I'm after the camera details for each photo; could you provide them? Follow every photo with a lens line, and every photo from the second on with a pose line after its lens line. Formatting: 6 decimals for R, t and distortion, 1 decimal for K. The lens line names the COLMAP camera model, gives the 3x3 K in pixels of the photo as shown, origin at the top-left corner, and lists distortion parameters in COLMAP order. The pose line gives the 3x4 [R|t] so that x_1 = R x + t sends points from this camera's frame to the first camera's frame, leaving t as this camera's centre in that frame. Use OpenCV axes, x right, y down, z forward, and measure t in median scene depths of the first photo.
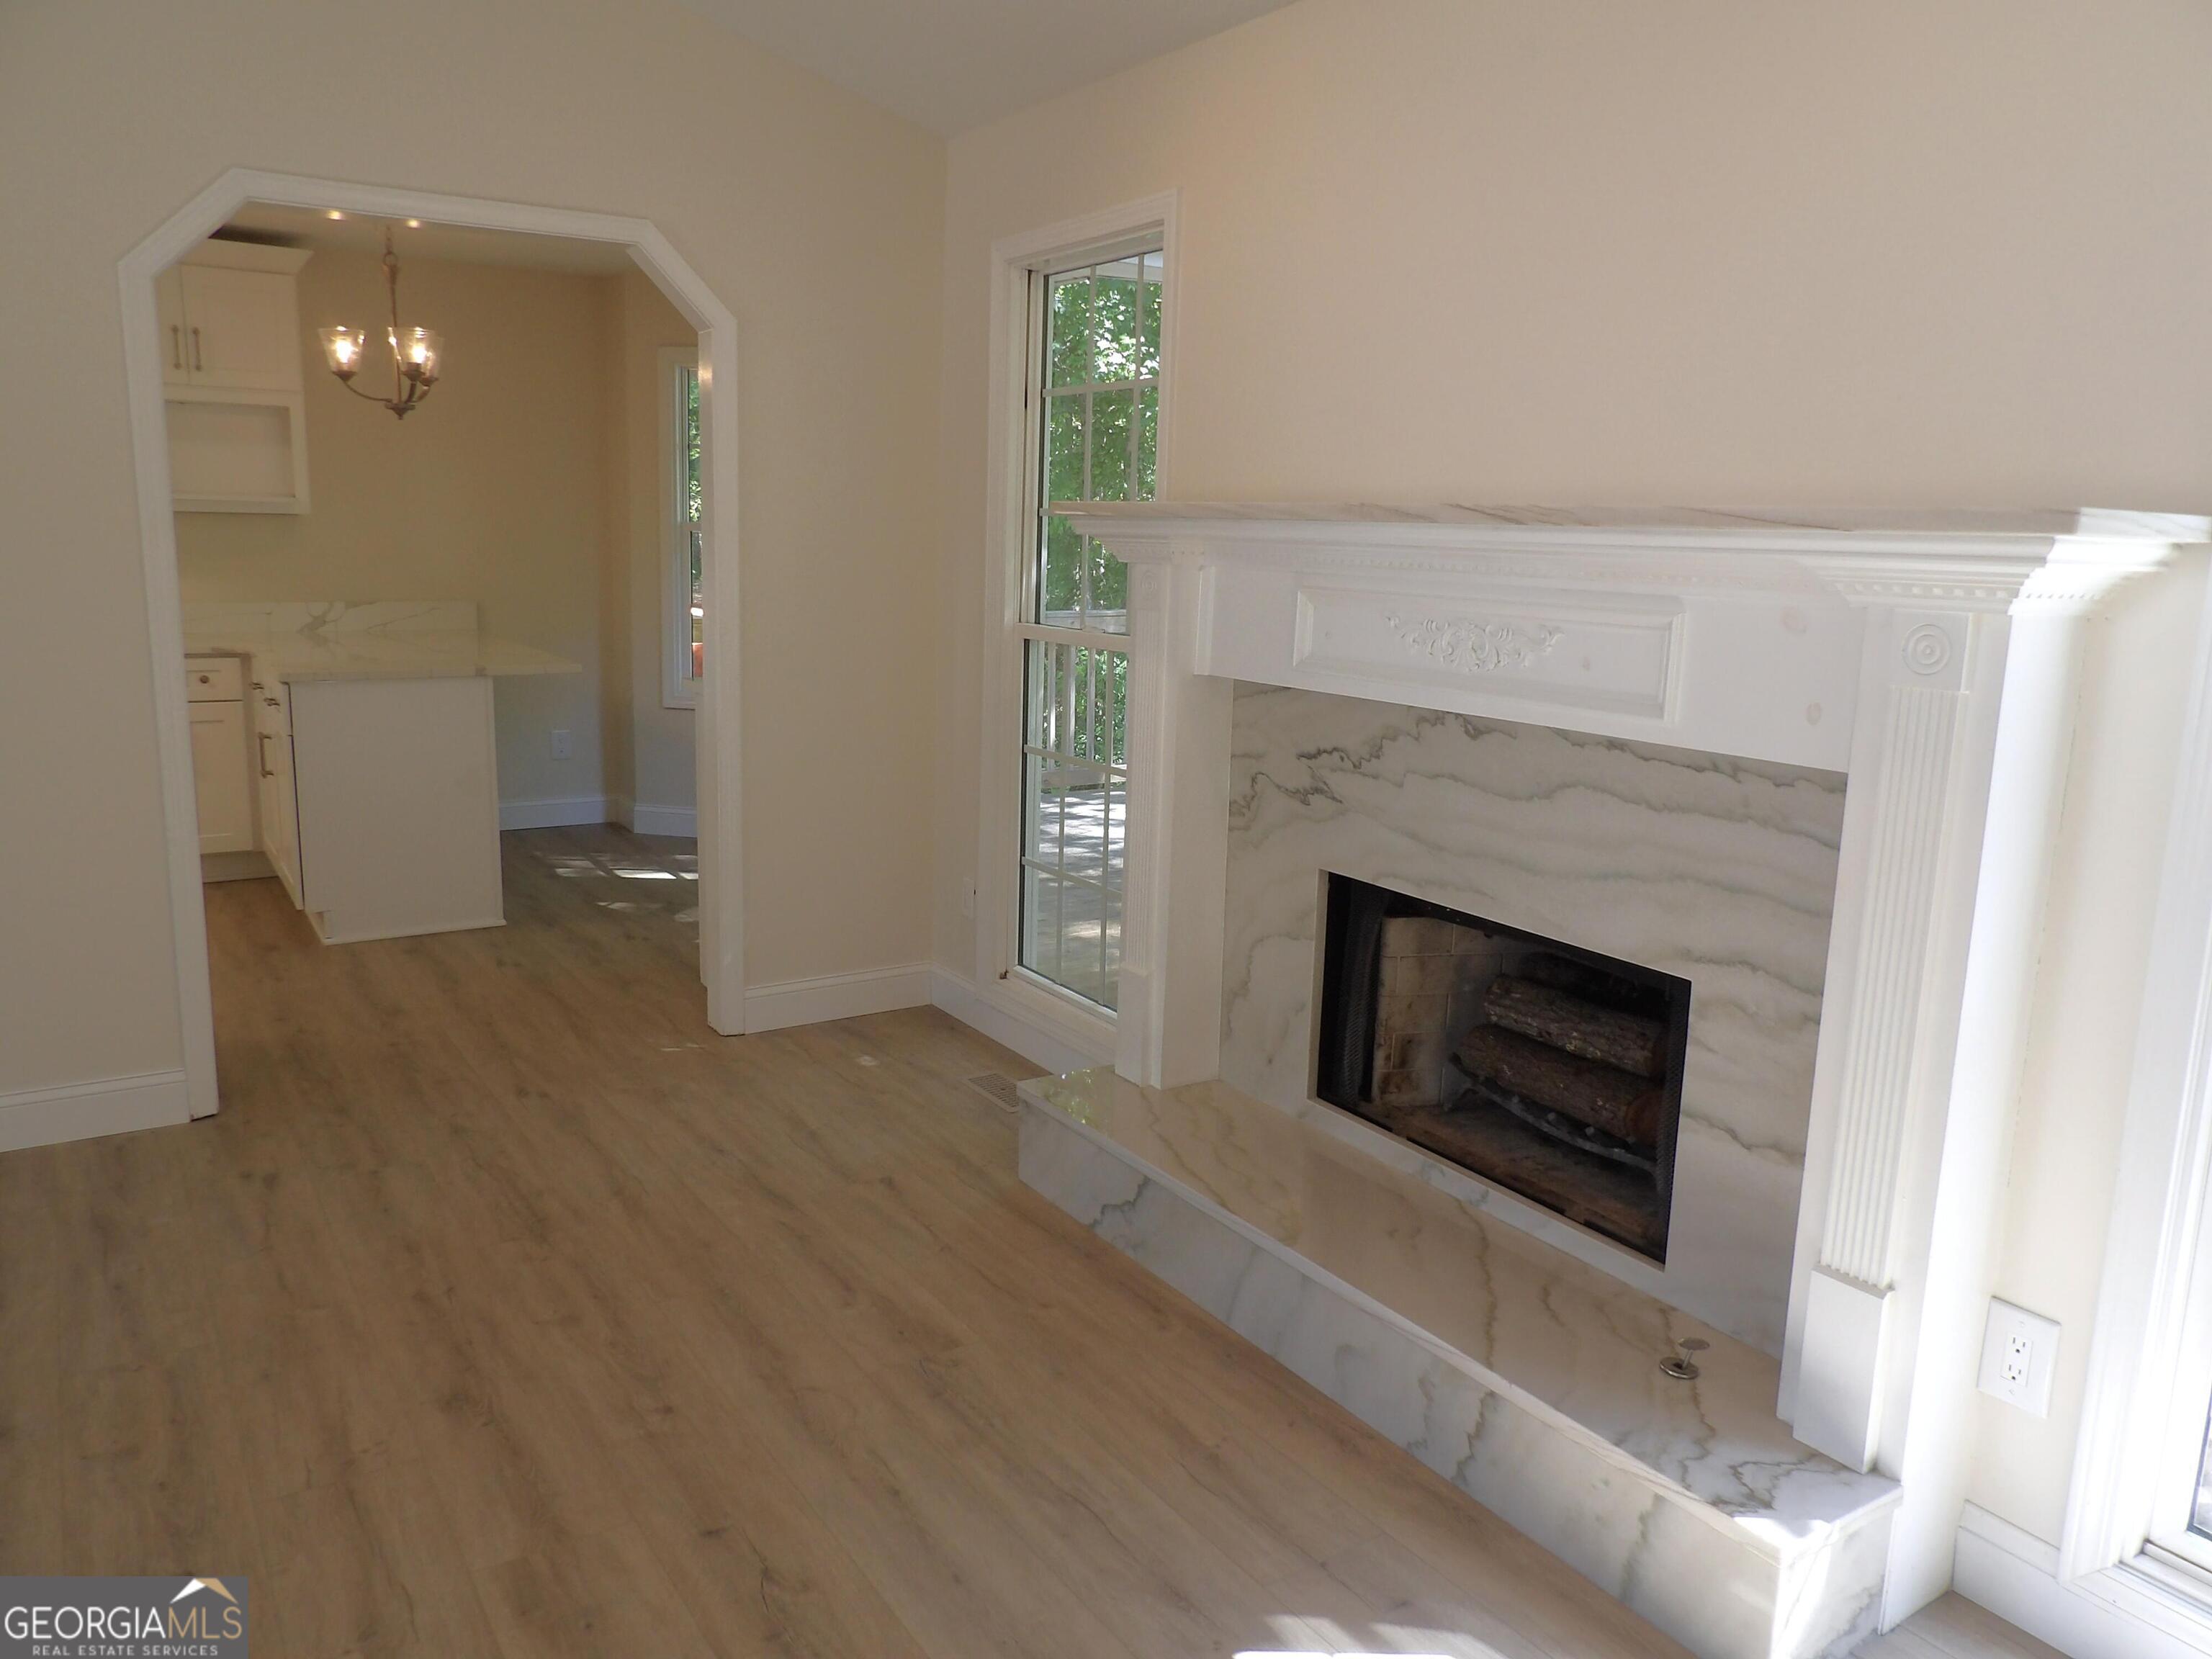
lens RADIAL K [[1582.8, 0, 1106.5], [0, 1582.8, 818.8], [0, 0, 1]] dist [-0.018284, -0.000393]
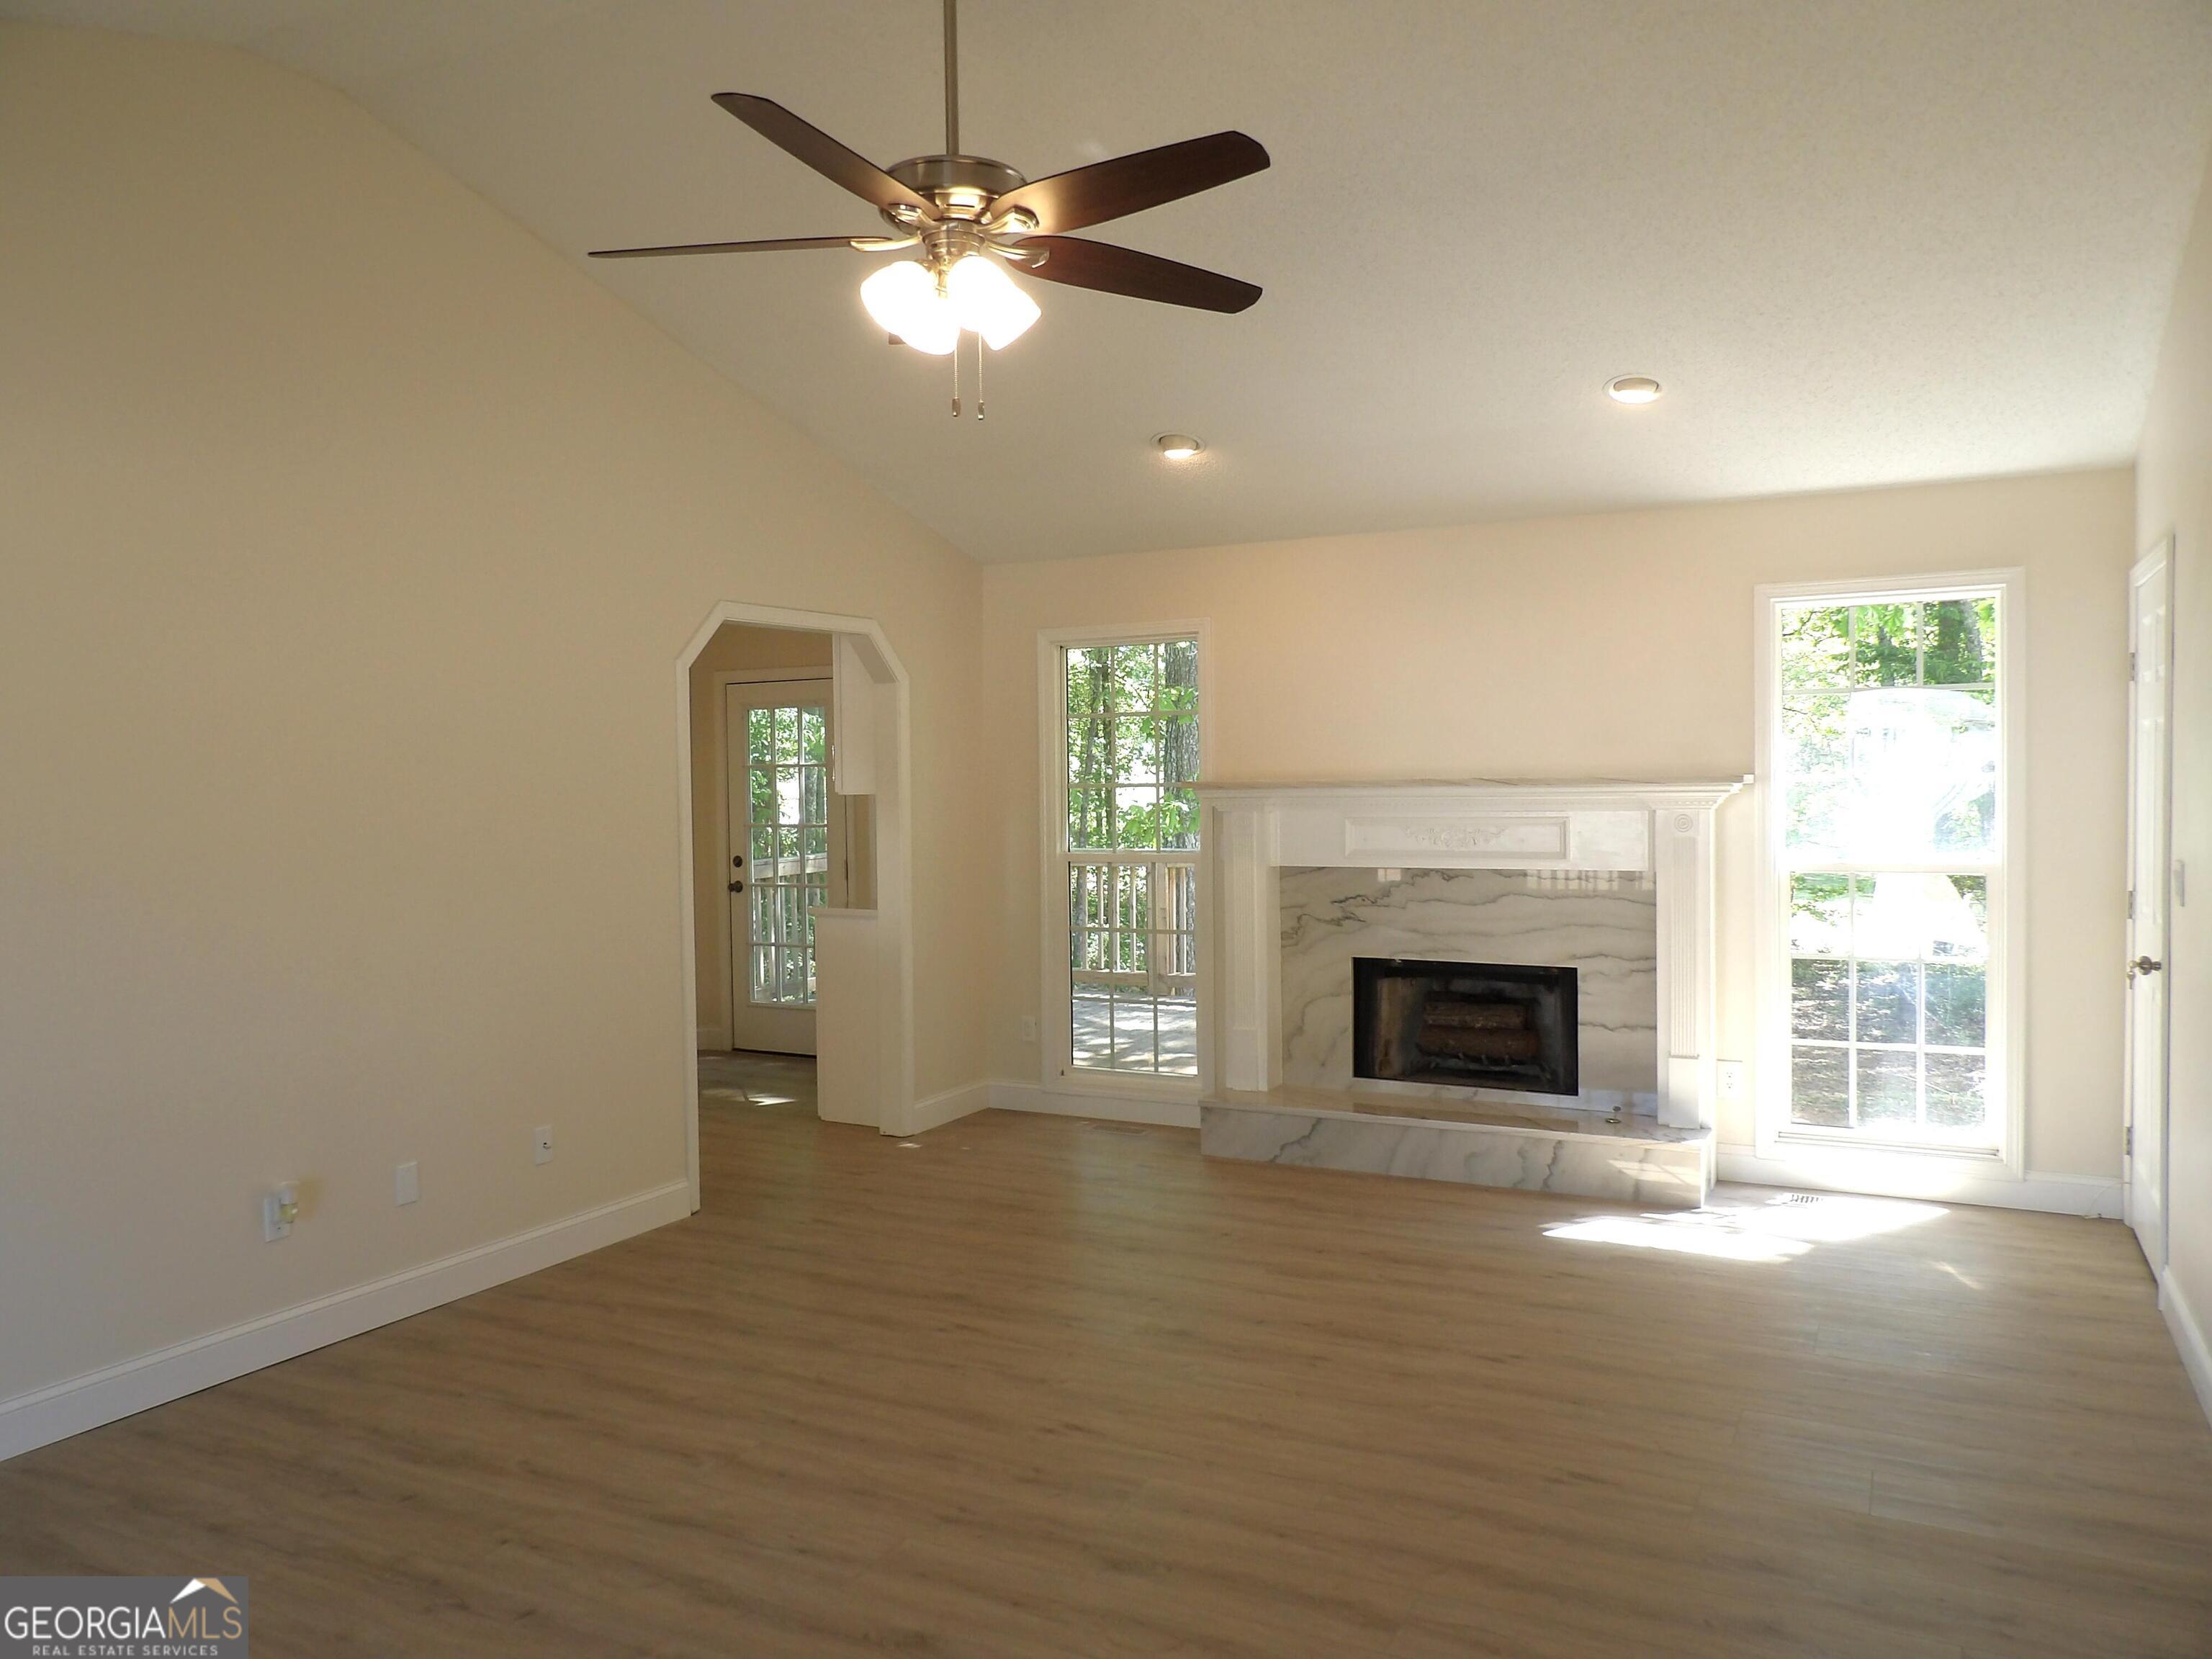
lens RADIAL K [[1582.8, 0, 1106.5], [0, 1582.8, 818.8], [0, 0, 1]] dist [-0.018284, -0.000393]
pose [[0.878798, -0.054527, 0.474069, -1.122374], [0.125079, 0.985037, -0.118565, 0.060437], [-0.460510, 0.163491, 0.872468, -0.654559]]
